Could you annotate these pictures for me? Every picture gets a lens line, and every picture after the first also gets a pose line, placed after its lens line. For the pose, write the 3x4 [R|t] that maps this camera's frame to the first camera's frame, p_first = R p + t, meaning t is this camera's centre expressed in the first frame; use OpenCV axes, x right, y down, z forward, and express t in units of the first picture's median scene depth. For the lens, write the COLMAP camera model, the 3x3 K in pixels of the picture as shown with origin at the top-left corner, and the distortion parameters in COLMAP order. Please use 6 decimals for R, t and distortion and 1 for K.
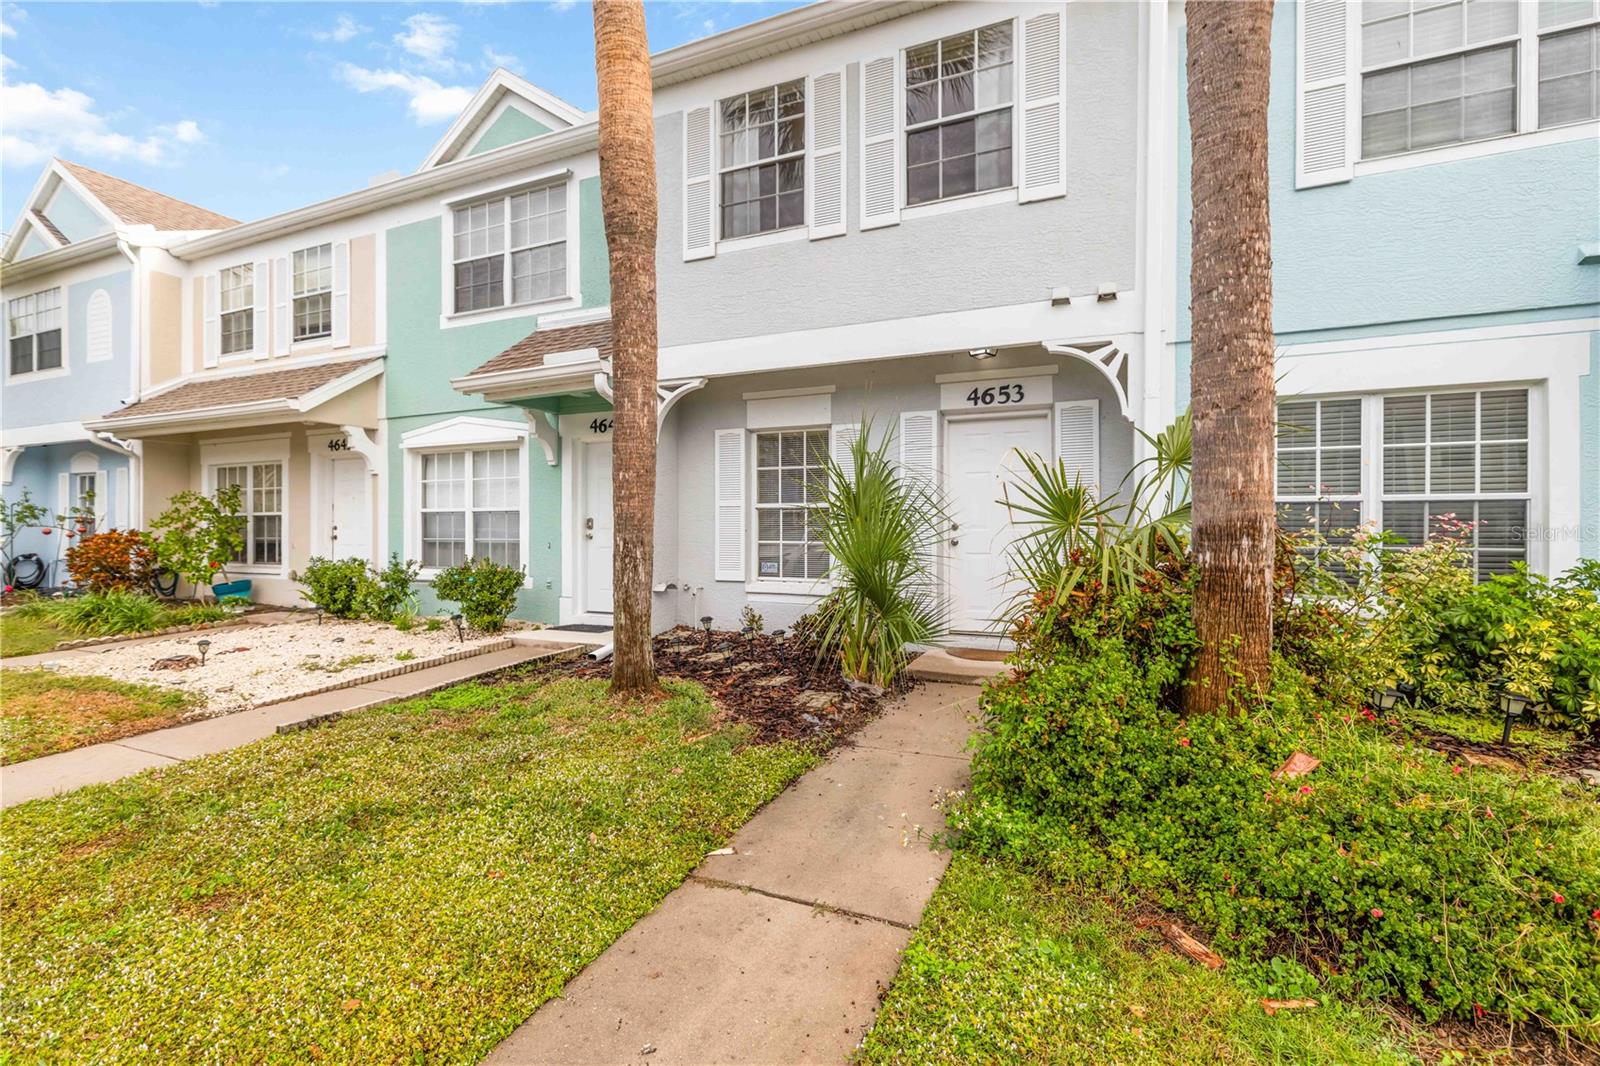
lens RADIAL K [[692.7, 0, 800.2], [0, 692.7, 529.1], [0, 0, 1]] dist [0.001839, 0.001038]
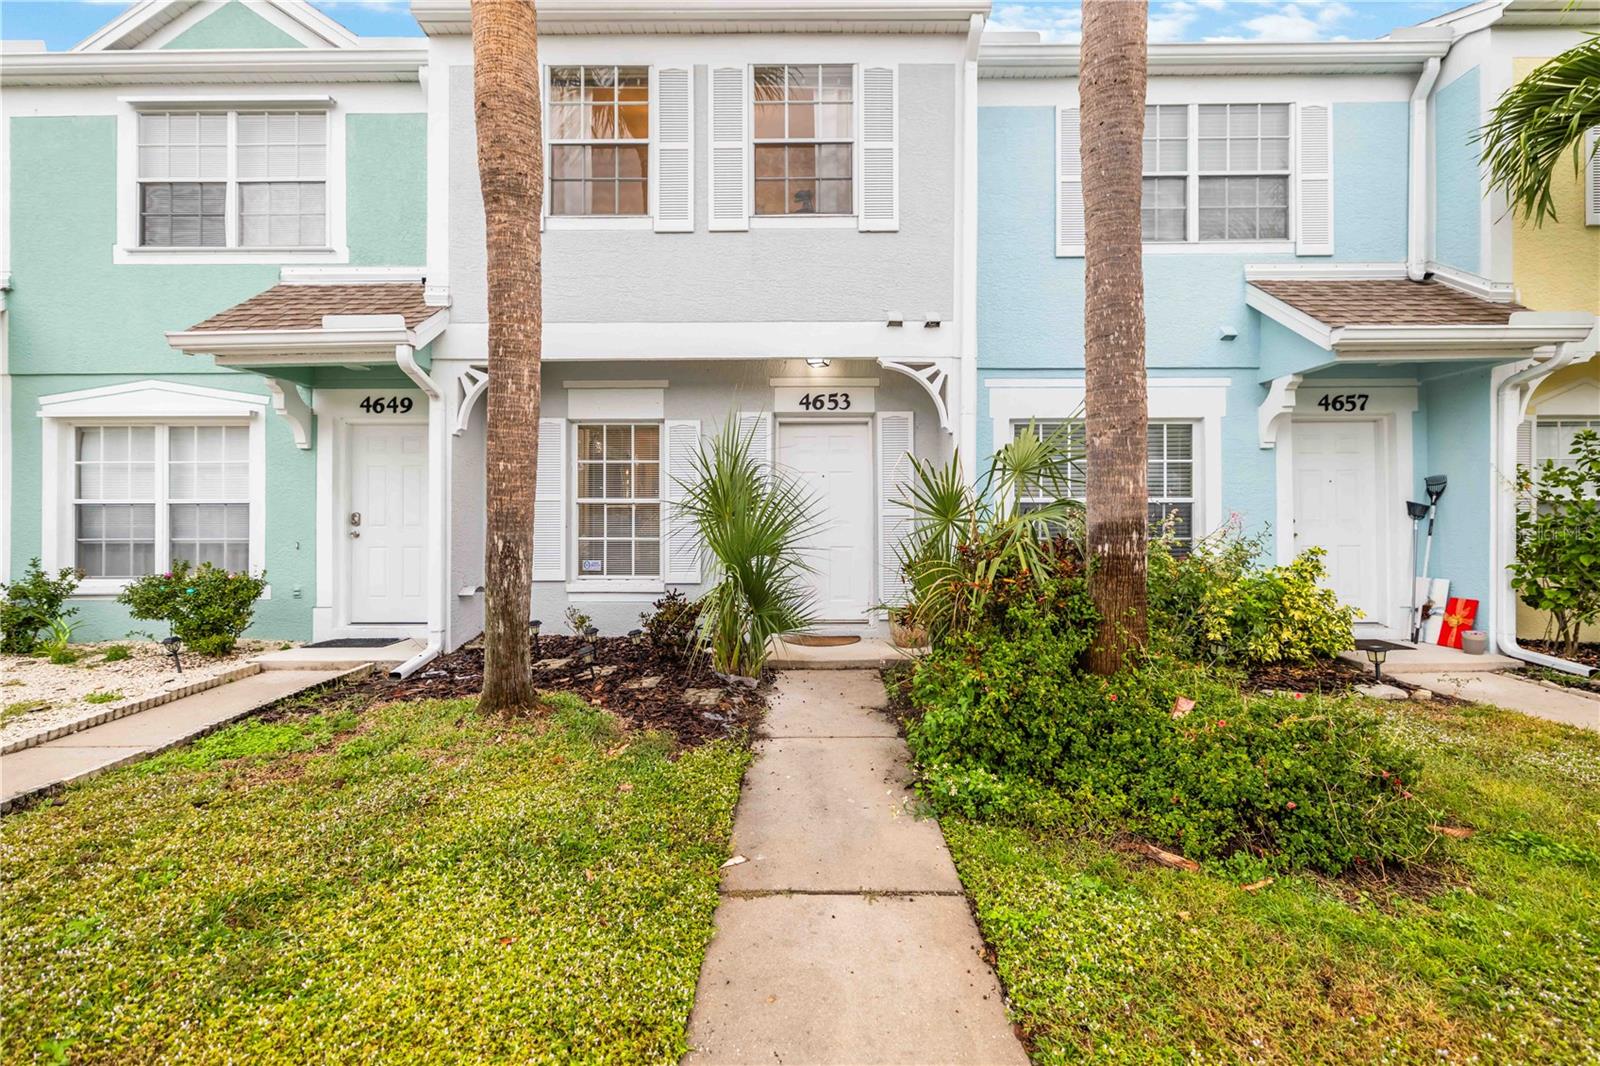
lens RADIAL K [[672.6, 0, 800.0], [0, 672.6, 519.7], [0, 0, 1]] dist [0.001707, 0.000628]
pose [[0.922144, -0.000342, 0.386847, -0.168934], [0.002585, 0.999983, -0.005278, -0.002278], [-0.386838, 0.005867, 0.922129, 0.041974]]
